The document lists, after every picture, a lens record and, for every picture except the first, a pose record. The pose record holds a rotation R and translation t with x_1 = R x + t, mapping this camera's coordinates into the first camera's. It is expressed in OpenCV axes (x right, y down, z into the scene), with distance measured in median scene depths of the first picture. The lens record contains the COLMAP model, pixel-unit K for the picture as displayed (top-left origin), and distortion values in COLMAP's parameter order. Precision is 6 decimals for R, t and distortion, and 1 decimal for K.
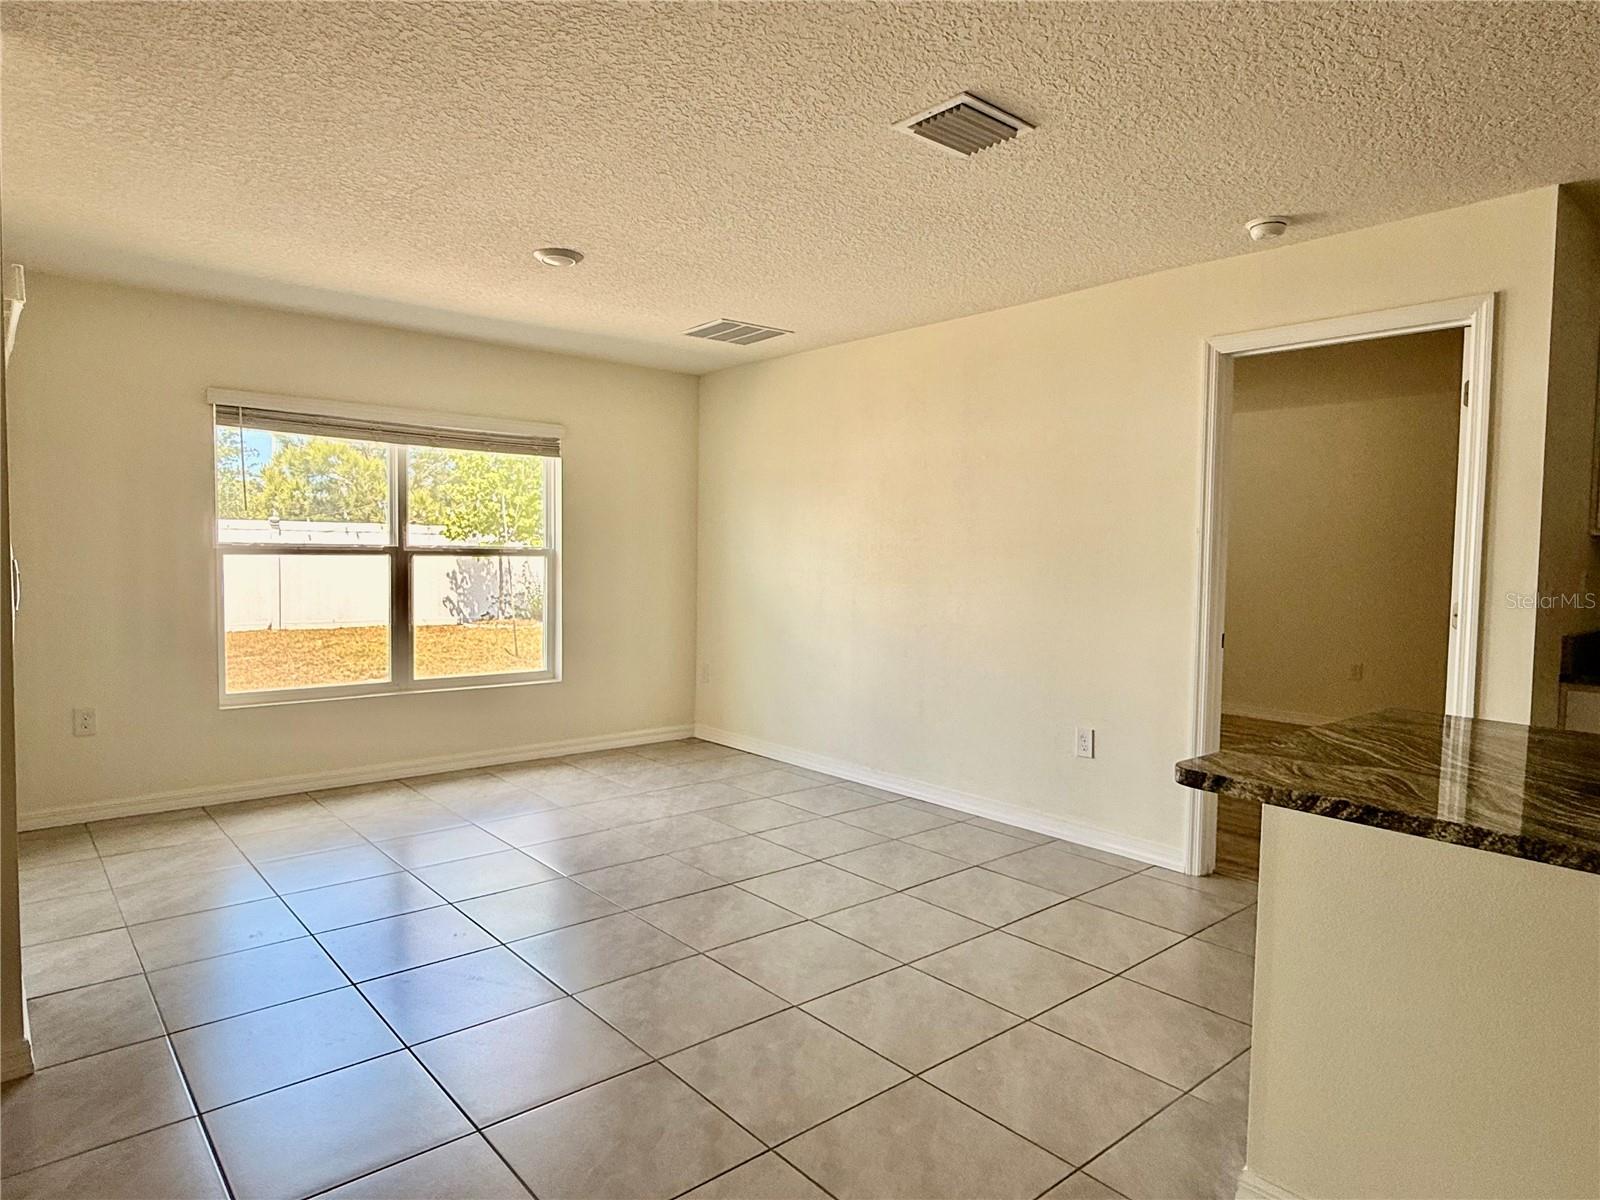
lens RADIAL K [[969.7, 0, 800.0], [0, 969.7, 600.0], [0, 0, 1]] dist [-0.005678, -0.001215]
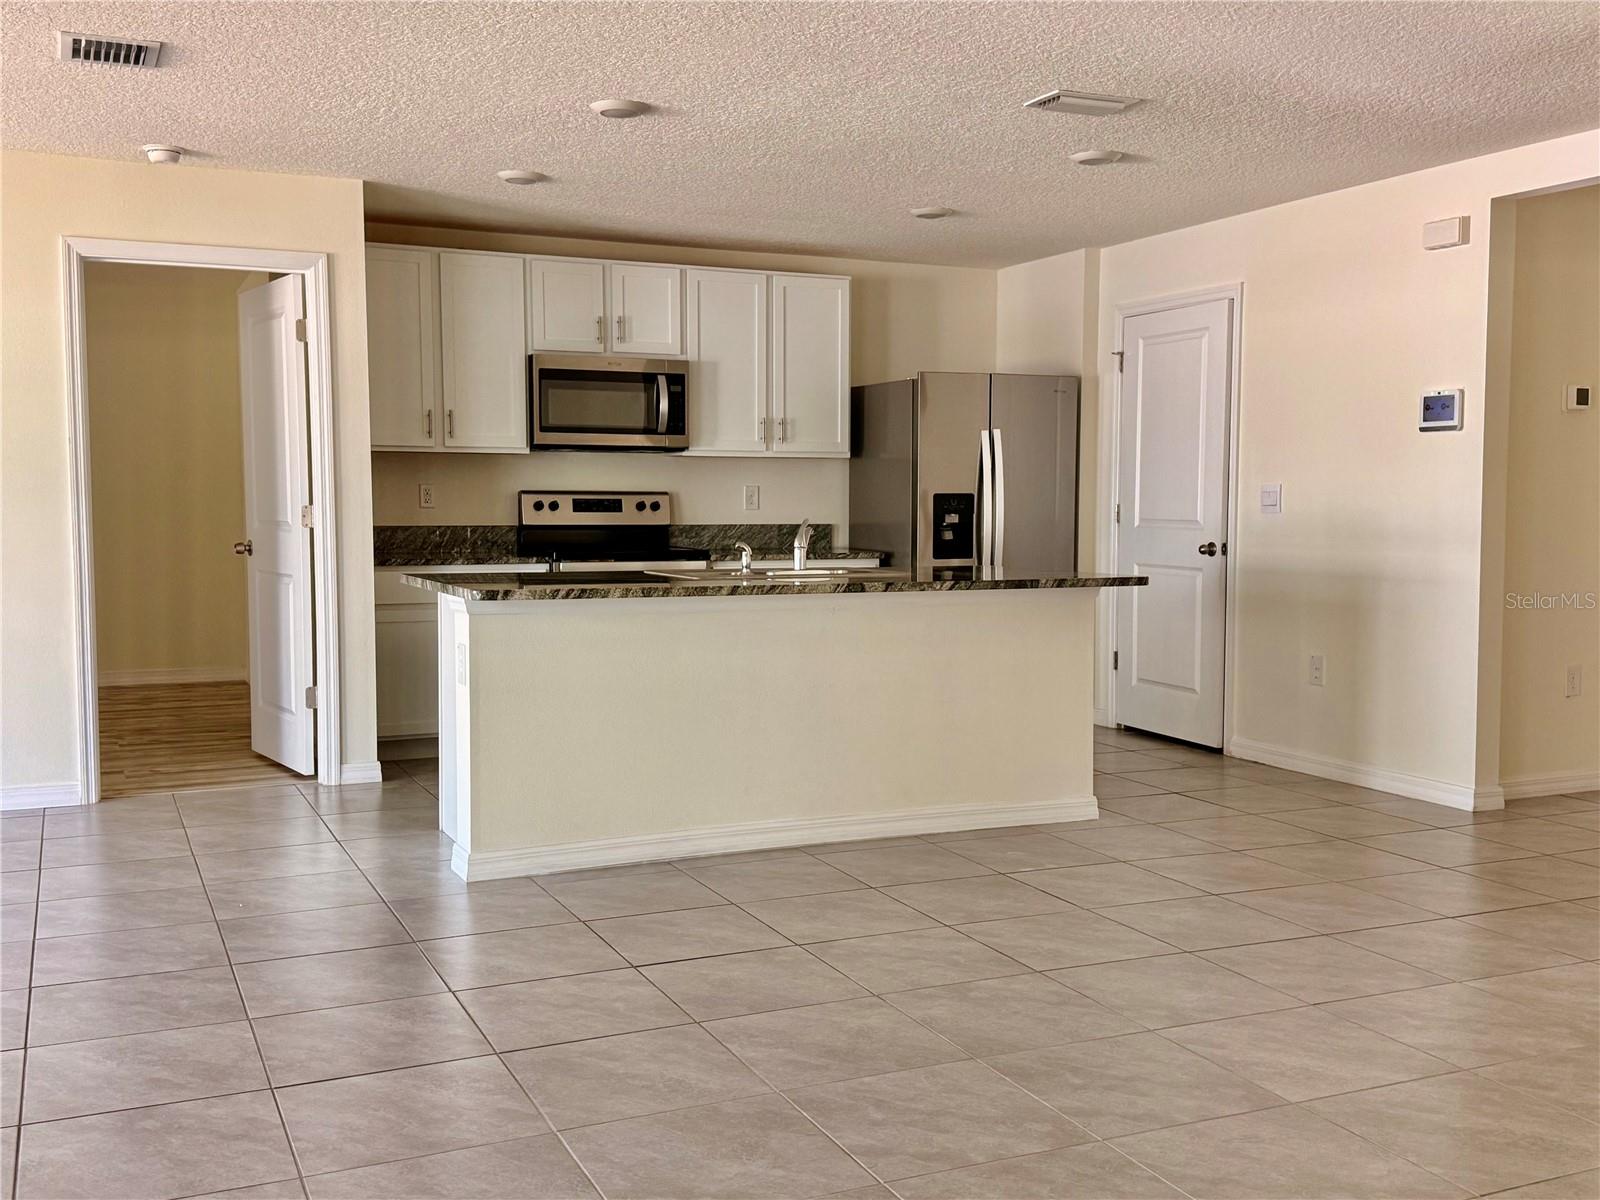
lens RADIAL K [[1563.0, 0, 800.0], [0, 1563.0, 600.0], [0, 0, 1]] dist [0.056922, -0.005429]
pose [[0.279303, -0.078269, 0.957008, -0.647448], [0.052450, 0.996428, 0.066185, 0.014100], [-0.958770, 0.031709, 0.282410, -0.086152]]
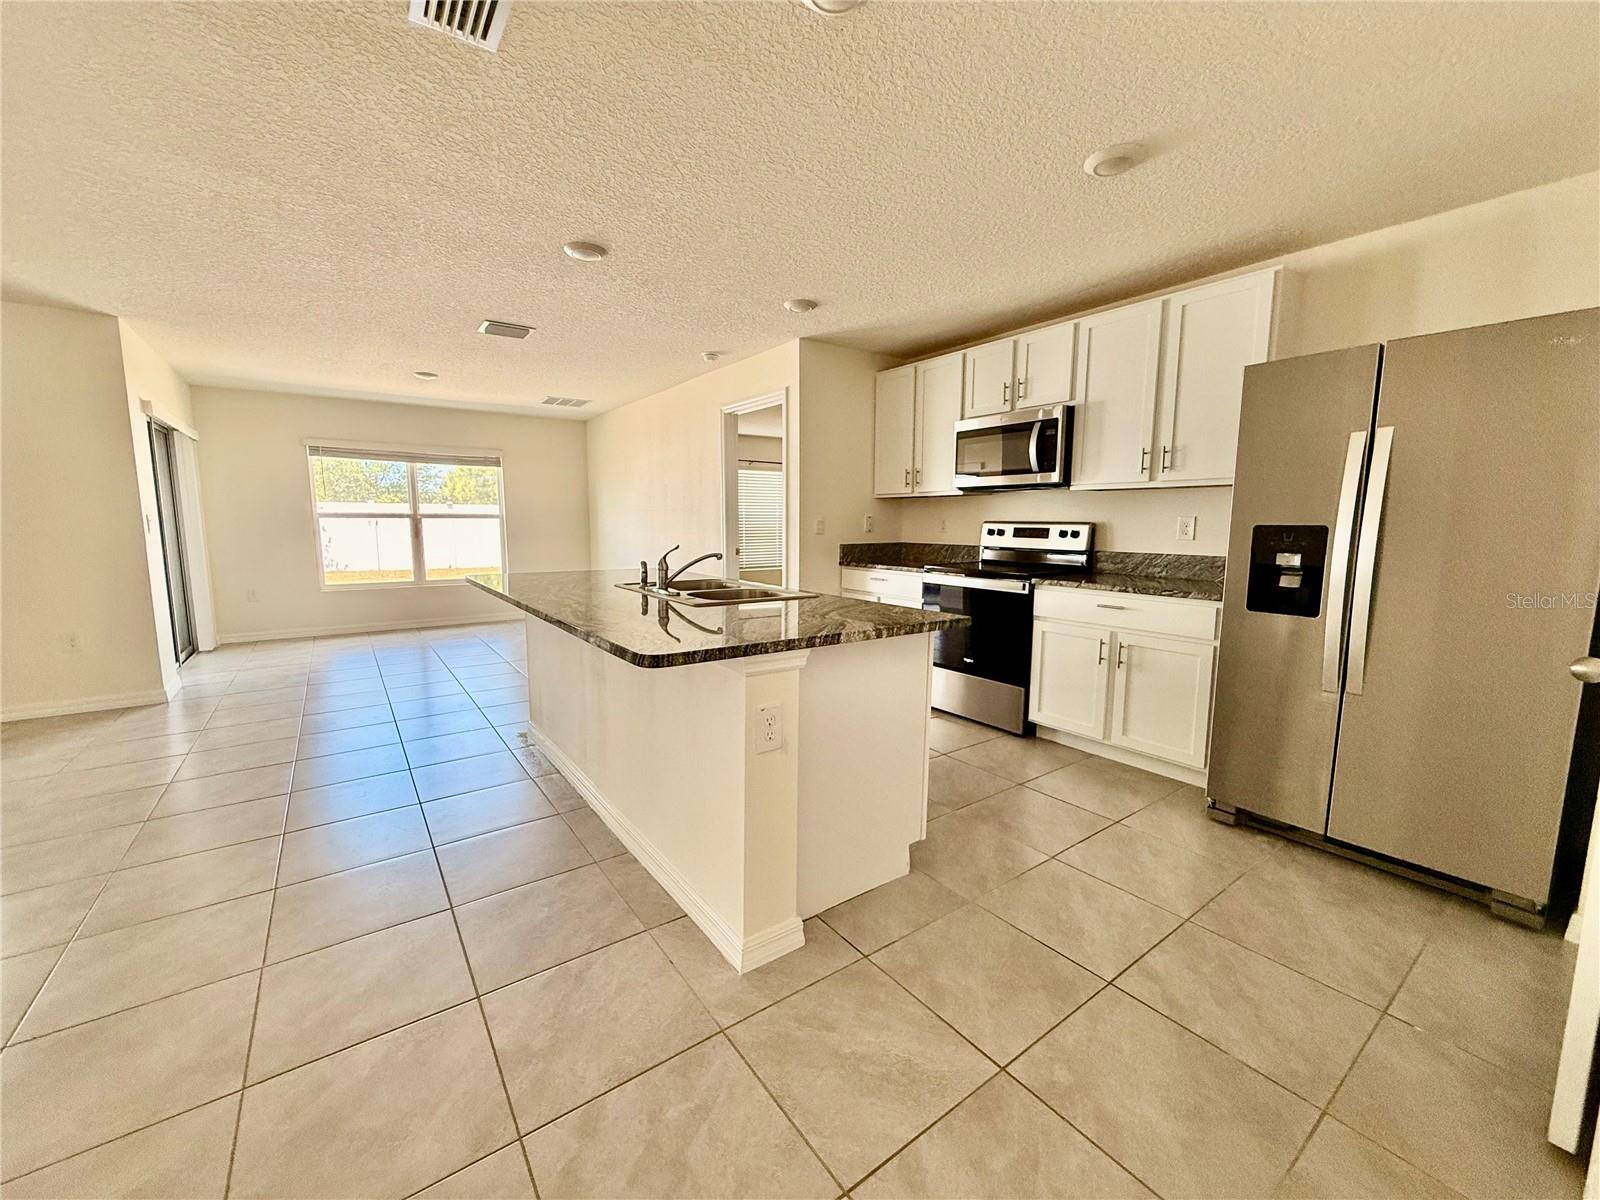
lens RADIAL K [[641.4, 0, 800.0], [0, 641.4, 600.0], [0, 0, 1]] dist [-0.000203, -0.000062]
pose [[0.996730, -0.003290, -0.080739, 0.511494], [0.009153, 0.997337, 0.072351, 0.035442], [0.080286, -0.072854, 0.994106, -0.286734]]
